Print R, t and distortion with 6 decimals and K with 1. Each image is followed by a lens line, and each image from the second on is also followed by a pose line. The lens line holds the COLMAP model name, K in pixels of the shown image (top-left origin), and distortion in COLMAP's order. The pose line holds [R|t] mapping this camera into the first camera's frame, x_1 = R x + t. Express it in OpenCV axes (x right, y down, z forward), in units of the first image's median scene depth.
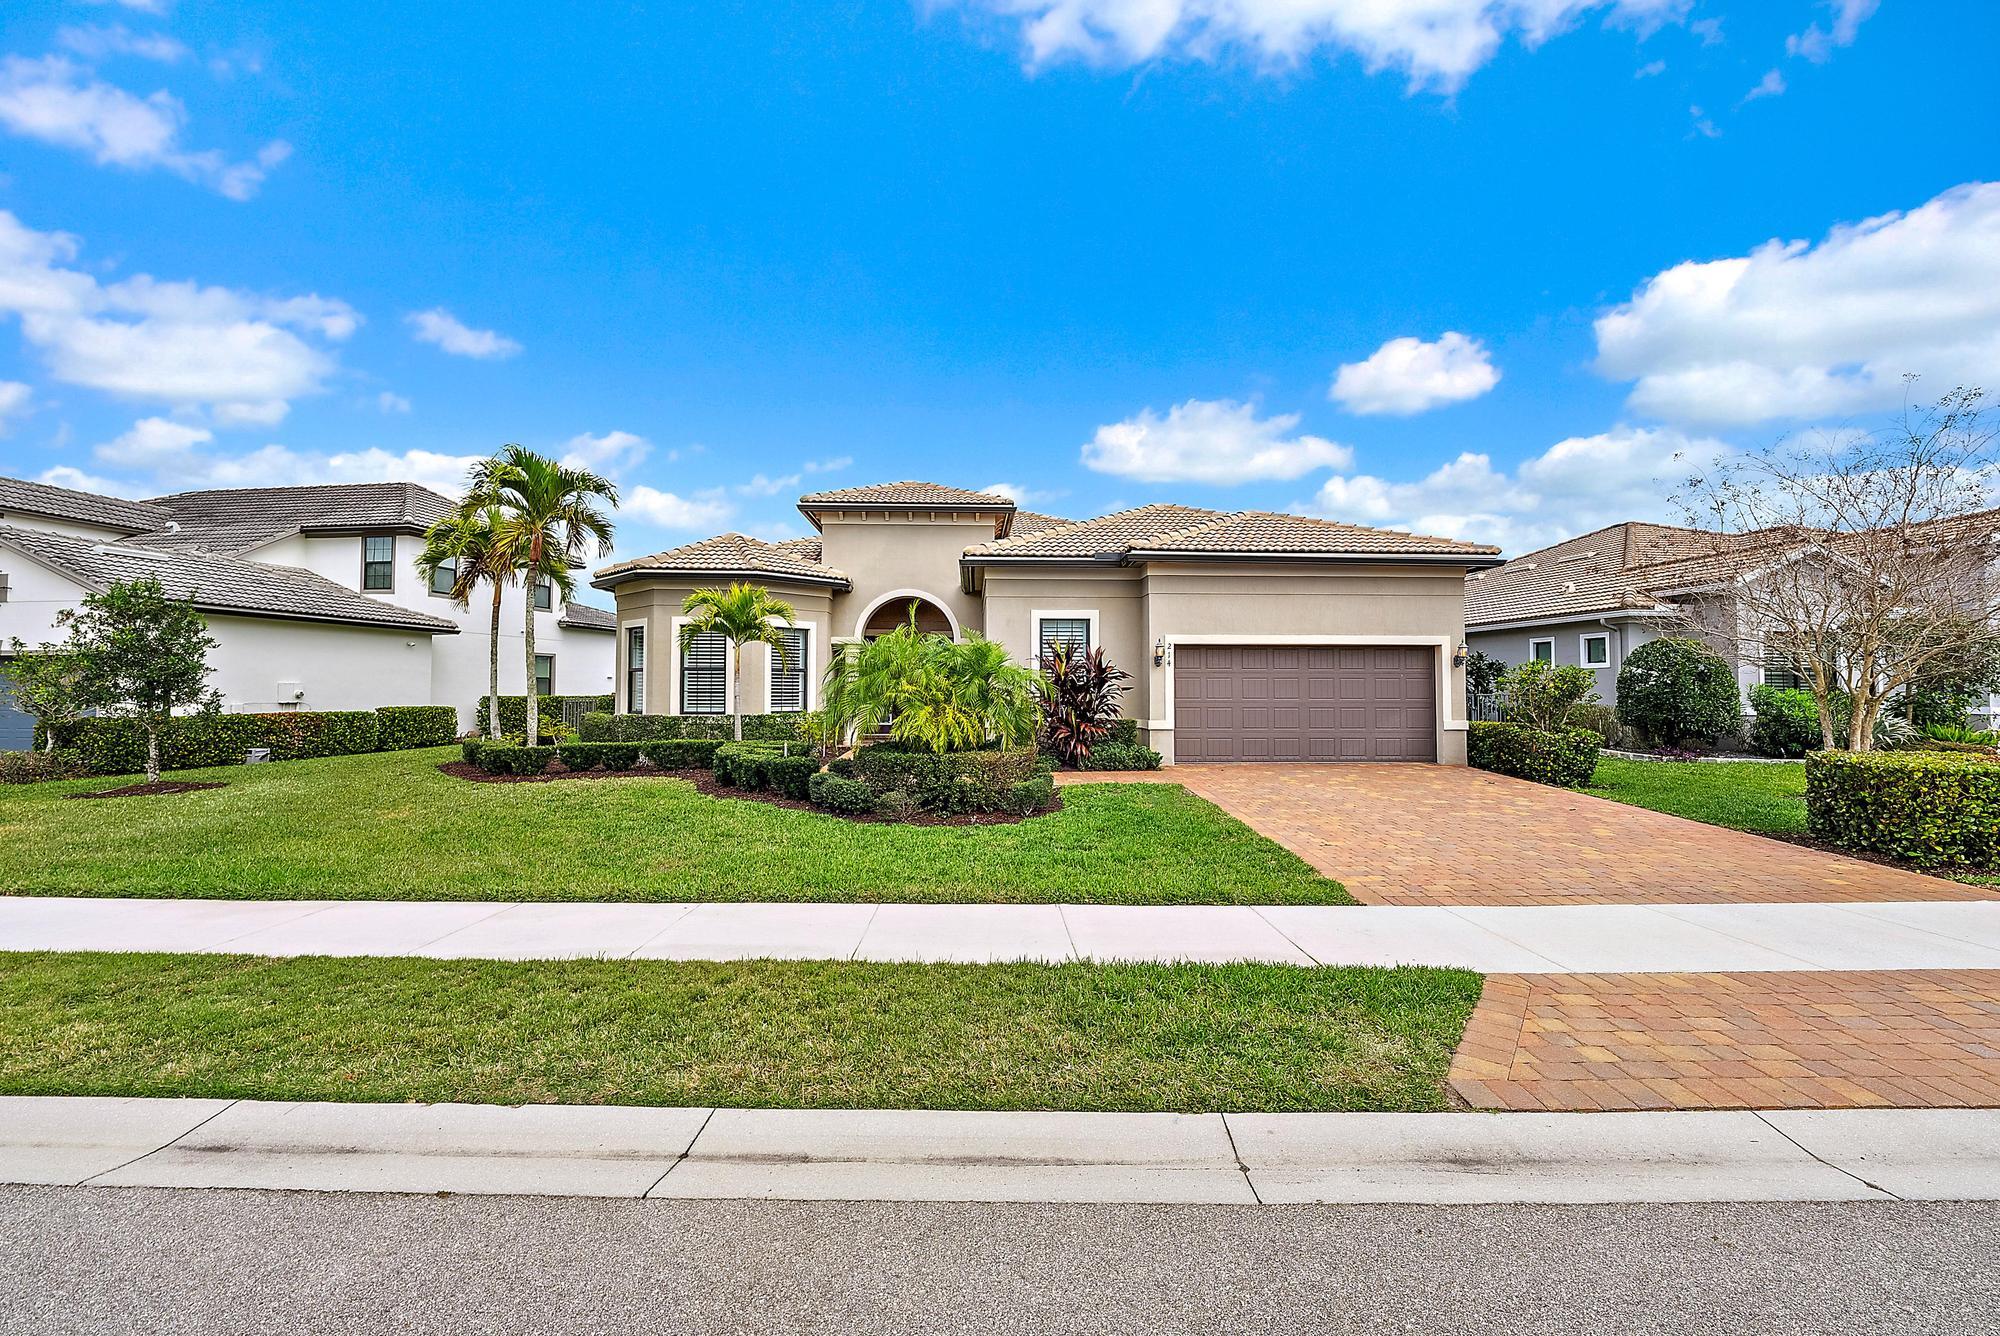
lens RADIAL K [[804.8, 0, 1007.1], [0, 804.8, 649.0], [0, 0, 1]] dist [0.001126, -0.000171]
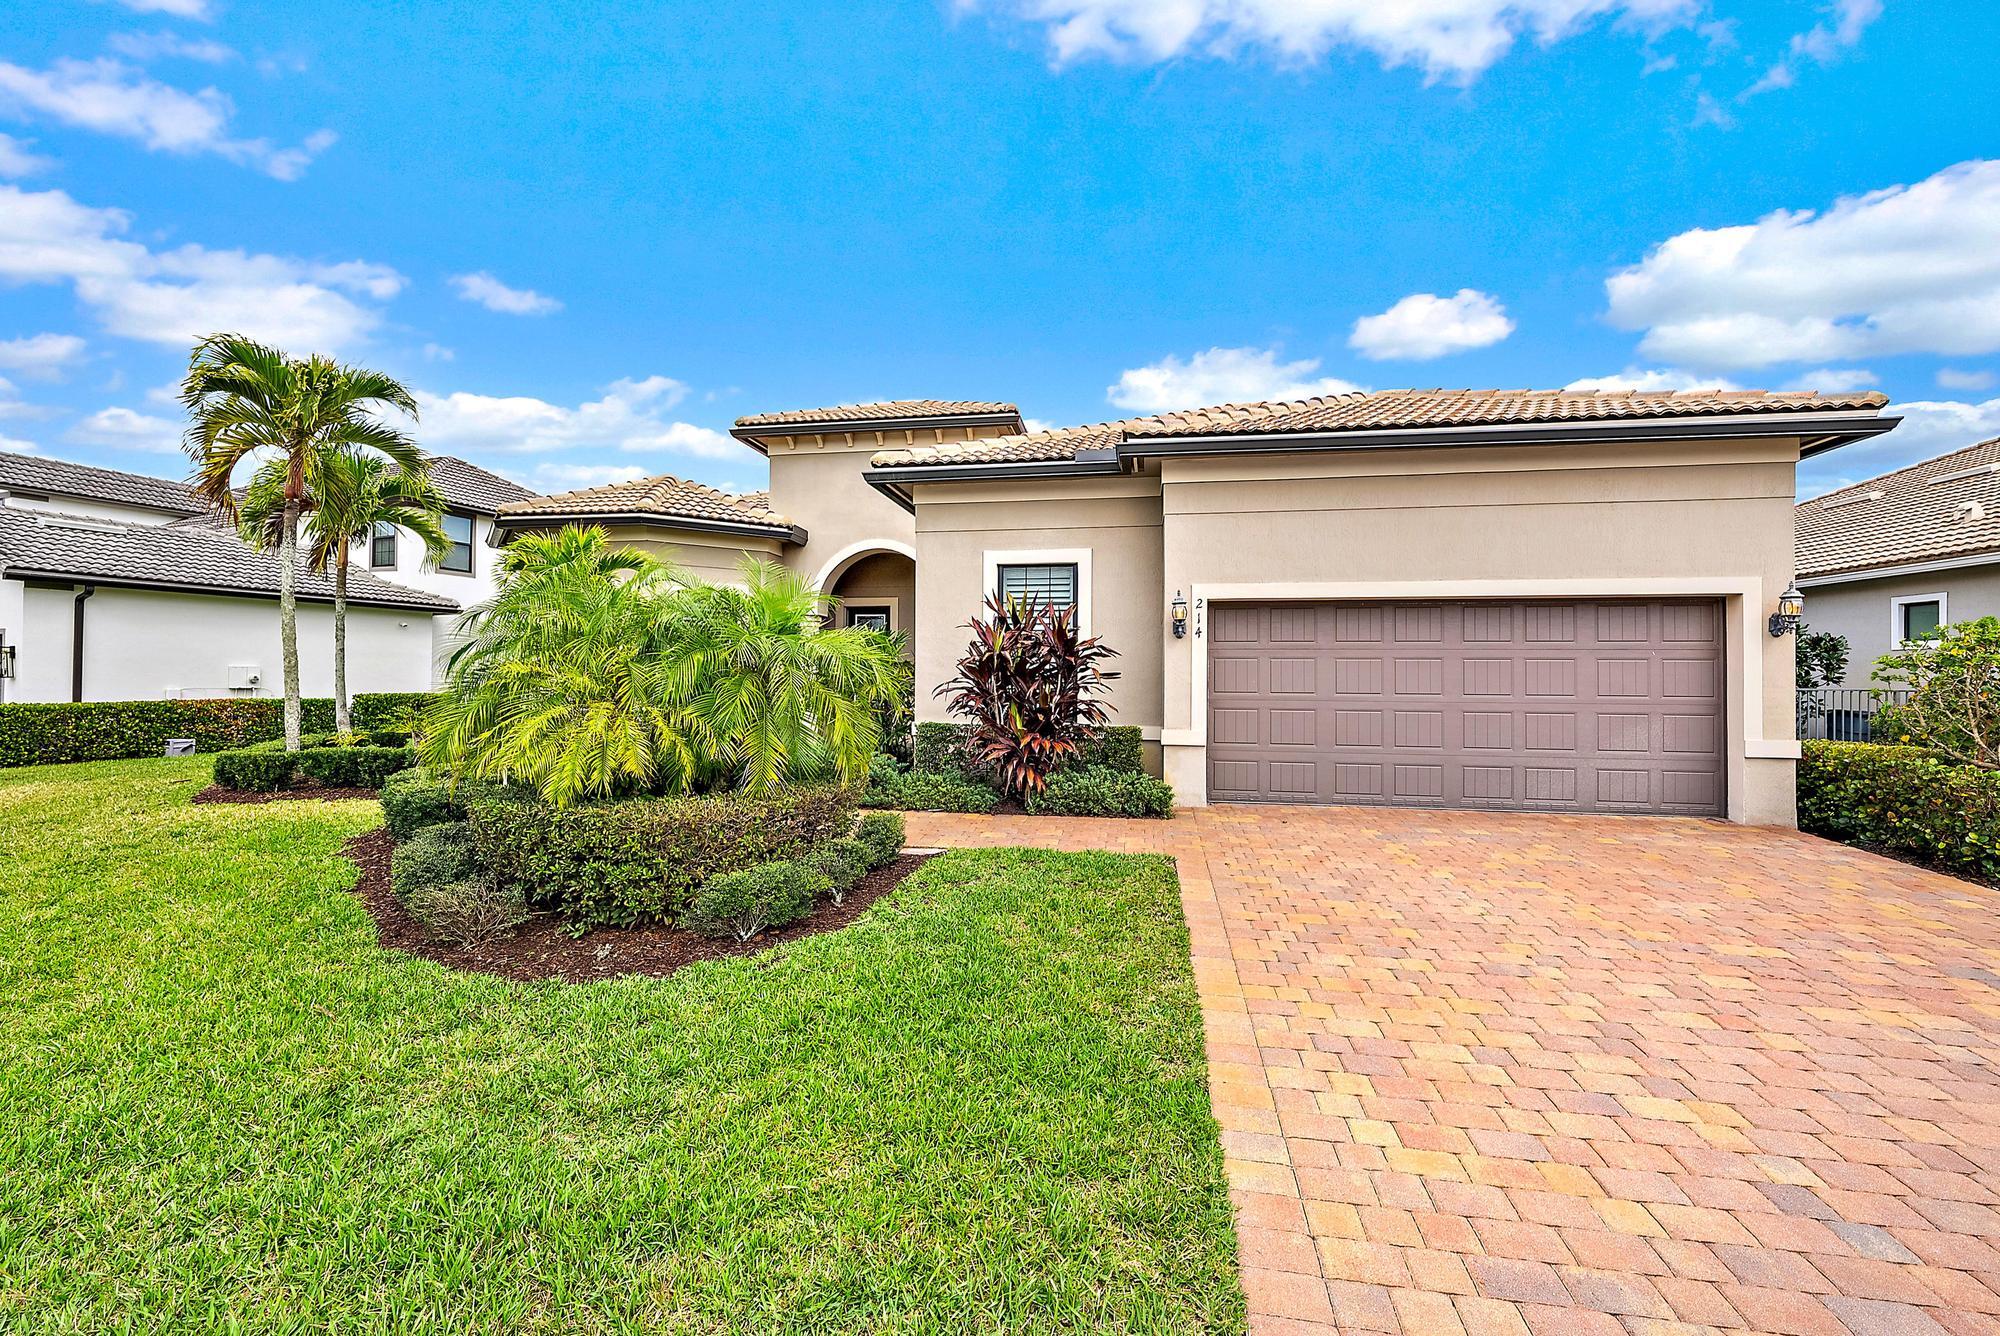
lens RADIAL K [[824.5, 0, 998.3], [0, 824.5, 658.5], [0, 0, 1]] dist [0.000244, -0.000249]
pose [[0.978066, -0.000072, -0.208296, 0.182711], [0.005570, 0.999651, 0.025809, 0.020298], [0.208222, -0.026403, 0.977725, 0.382631]]
